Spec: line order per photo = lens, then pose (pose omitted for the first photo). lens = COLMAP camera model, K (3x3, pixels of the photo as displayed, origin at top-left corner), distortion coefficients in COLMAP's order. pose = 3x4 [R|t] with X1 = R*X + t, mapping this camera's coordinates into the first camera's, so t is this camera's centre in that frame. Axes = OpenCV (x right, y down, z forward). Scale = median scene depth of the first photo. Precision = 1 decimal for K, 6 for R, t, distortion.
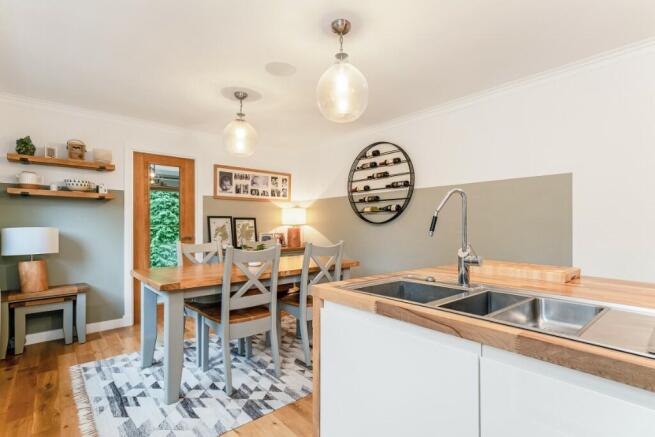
lens RADIAL K [[325.0, 0, 334.7], [0, 325.0, 227.8], [0, 0, 1]] dist [0.021260, -0.000625]
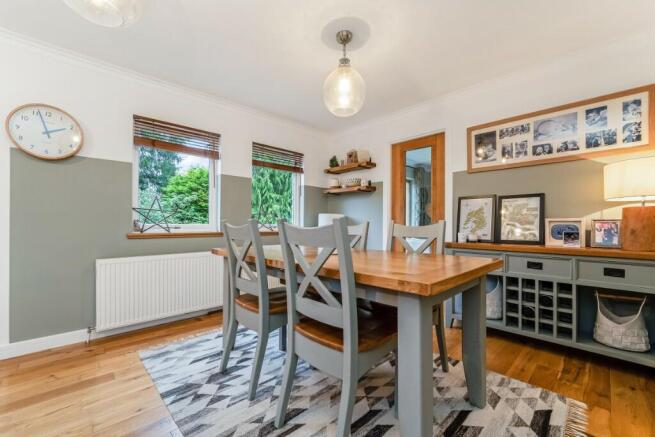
lens RADIAL K [[276.3, 0, 331.4], [0, 276.3, 221.1], [0, 0, 1]] dist [-0.001324, 0.000172]
pose [[0.007443, 0.002828, -0.999968, 0.268414], [-0.003752, 0.999989, 0.002801, 0.020635], [0.999965, 0.003731, 0.007453, 0.668841]]
